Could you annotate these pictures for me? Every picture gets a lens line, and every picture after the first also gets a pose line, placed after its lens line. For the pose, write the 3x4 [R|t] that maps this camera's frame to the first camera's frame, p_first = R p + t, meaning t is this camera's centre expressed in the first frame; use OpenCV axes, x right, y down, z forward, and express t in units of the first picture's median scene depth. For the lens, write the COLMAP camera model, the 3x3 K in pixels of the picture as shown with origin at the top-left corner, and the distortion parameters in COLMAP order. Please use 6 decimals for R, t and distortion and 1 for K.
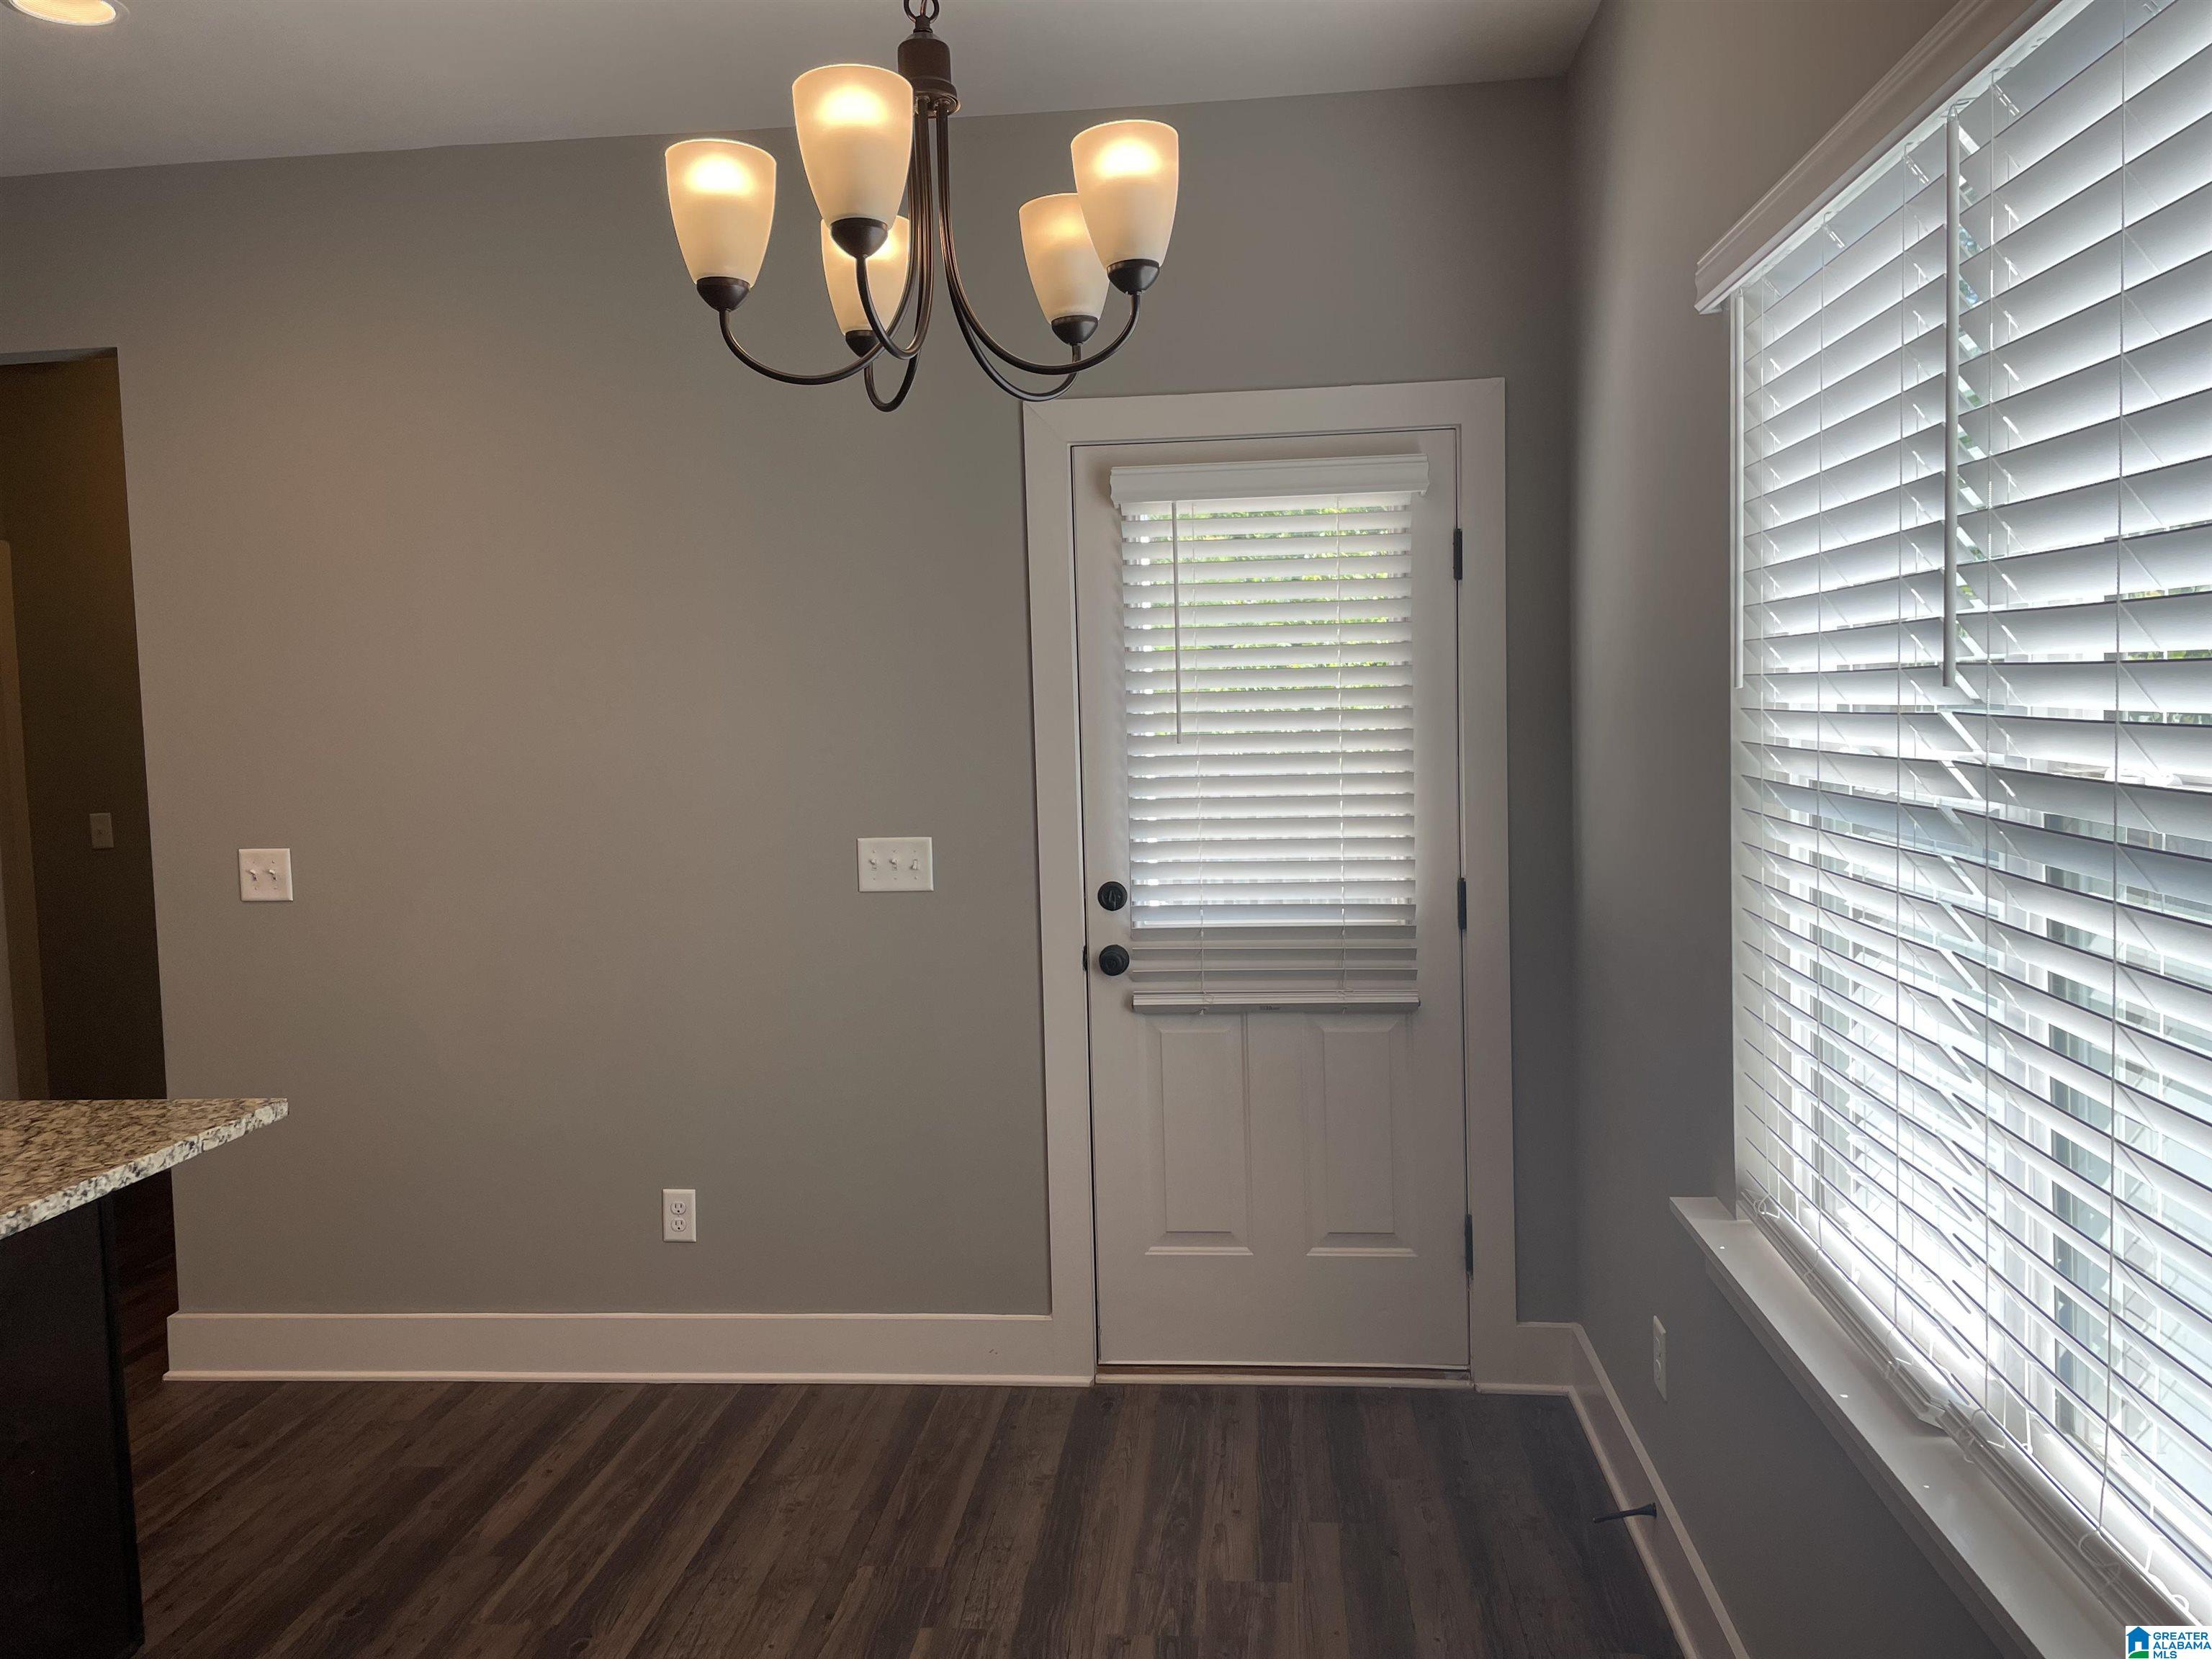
lens RADIAL K [[1668.7, 0, 1088.6], [0, 1668.7, 813.3], [0, 0, 1]] dist [0.096011, -0.118583]
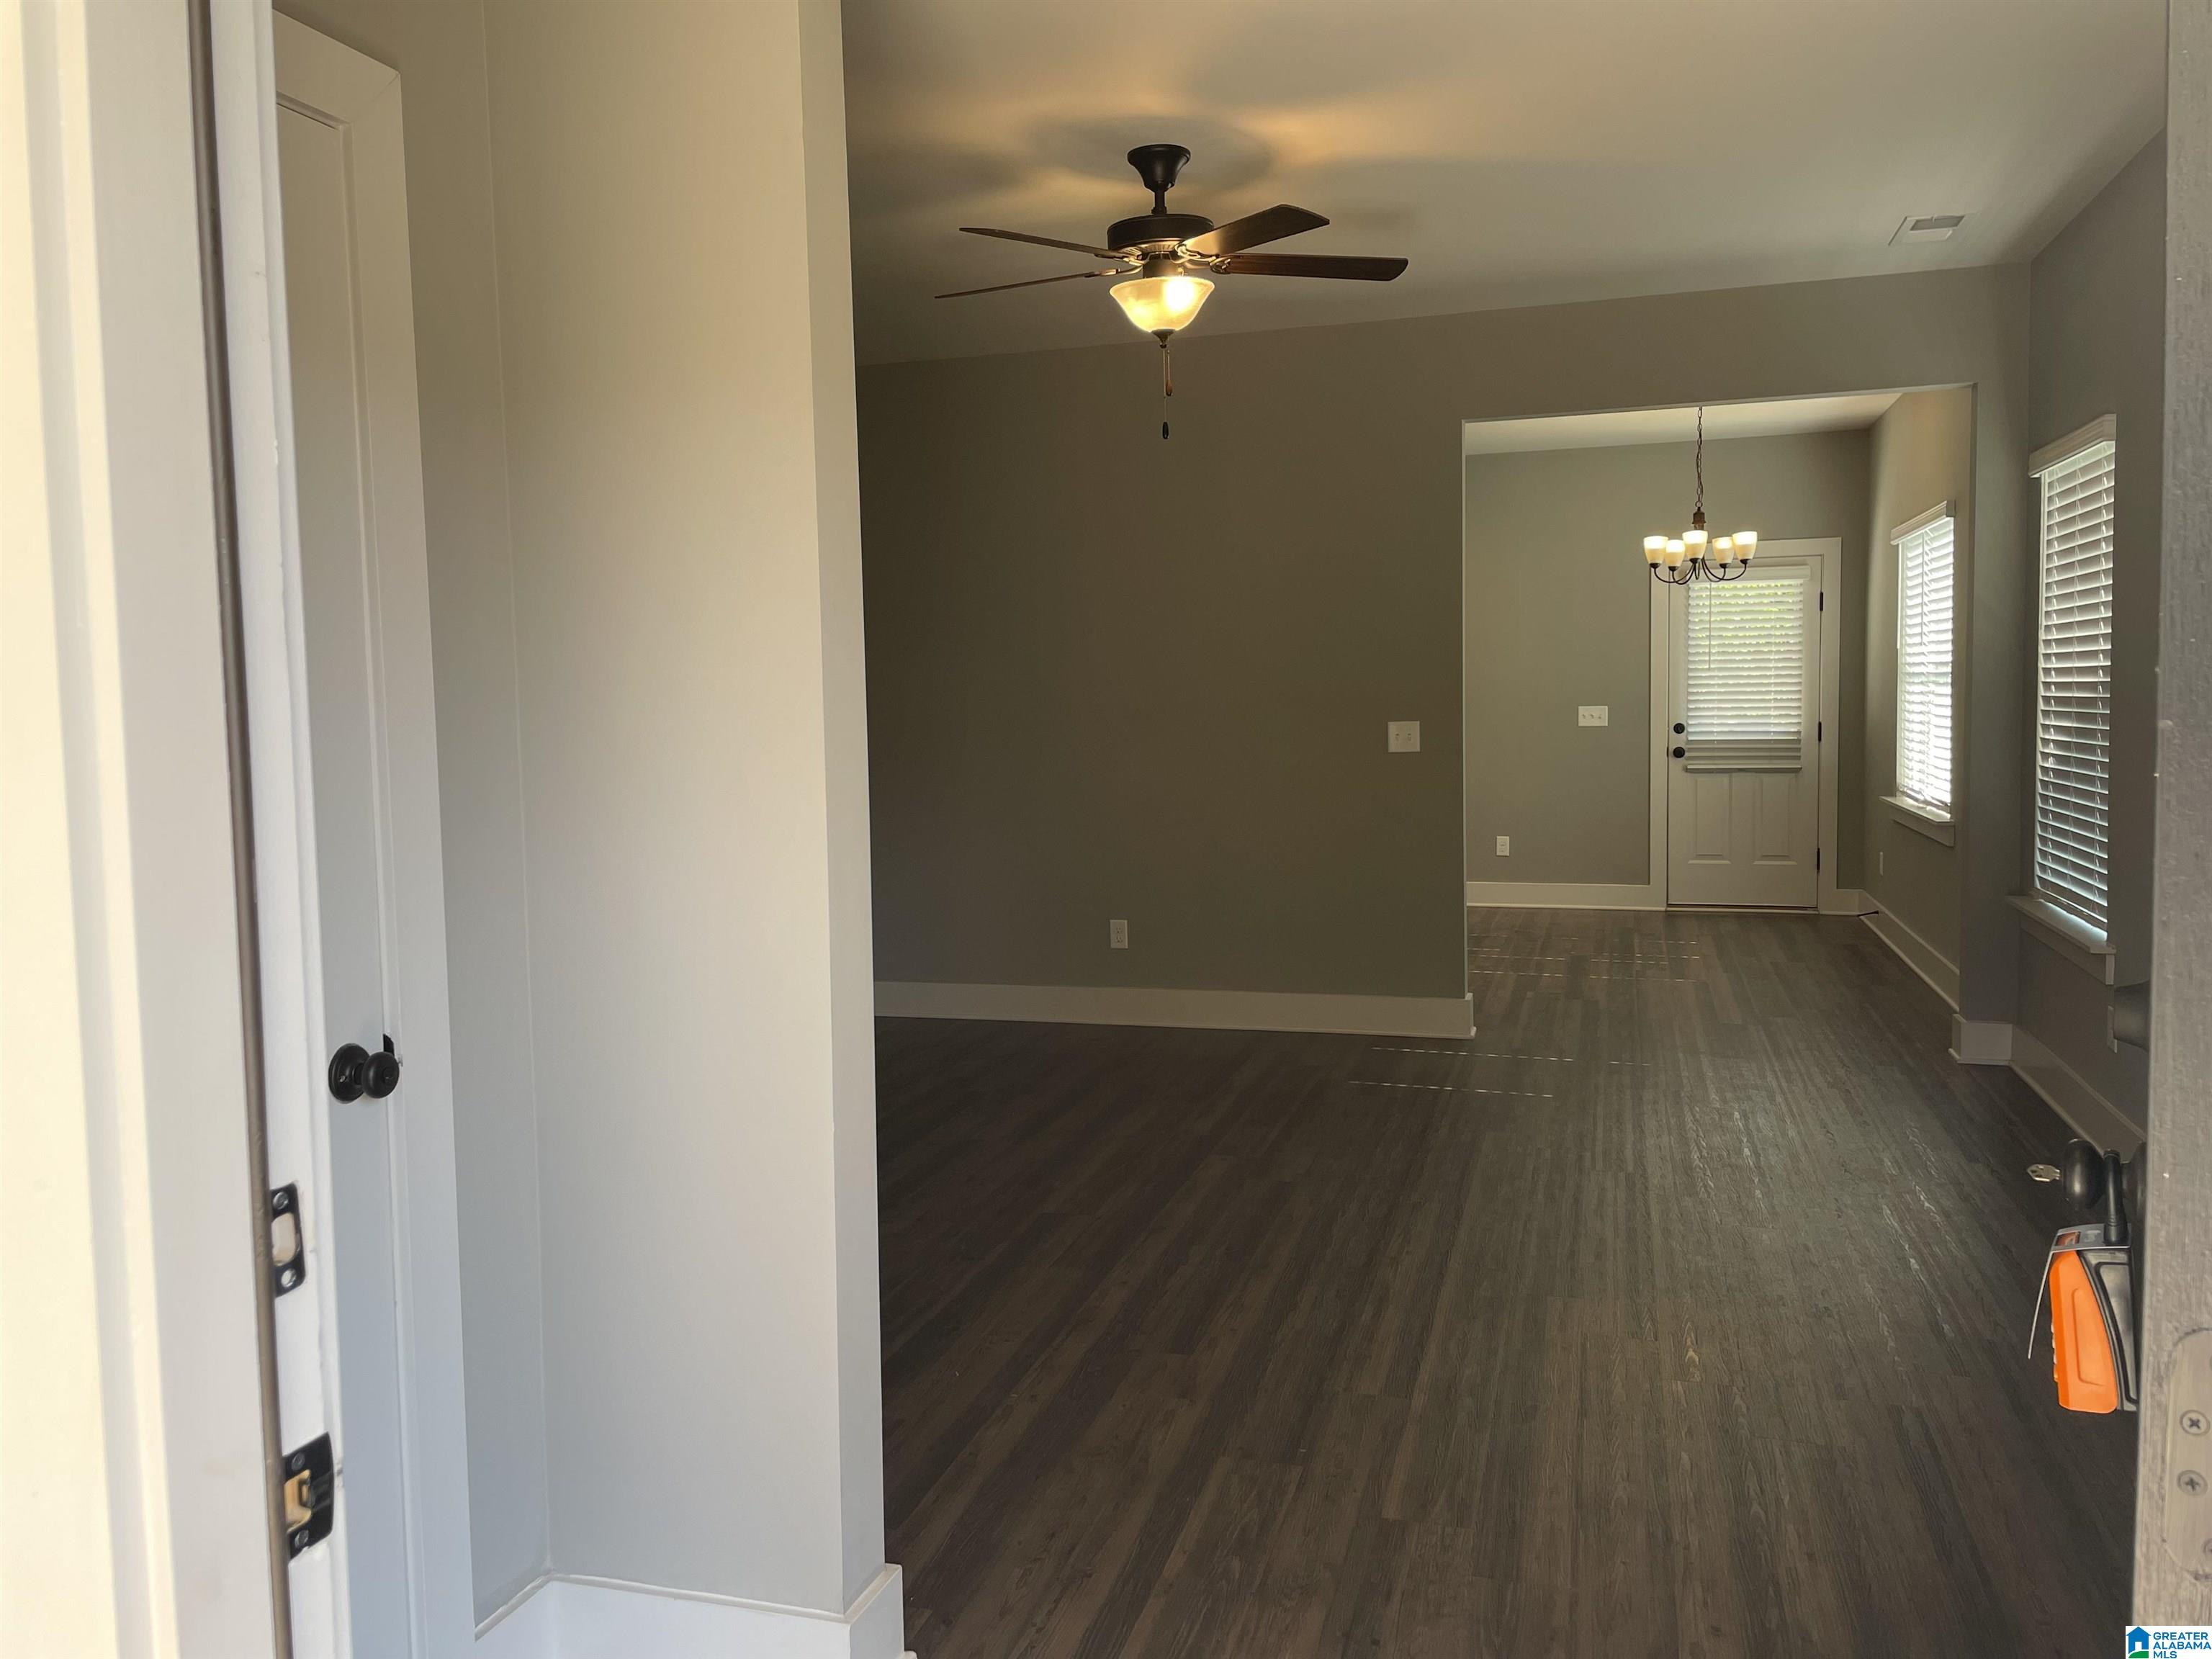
lens RADIAL K [[1668.7, 0, 1098.9], [0, 1668.7, 804.5], [0, 0, 1]] dist [0.096011, -0.118583]
pose [[0.981240, 0.022335, -0.191494, -0.382610], [-0.020732, 0.999731, 0.010371, 0.164732], [0.191675, -0.006206, 0.981439, -1.852548]]
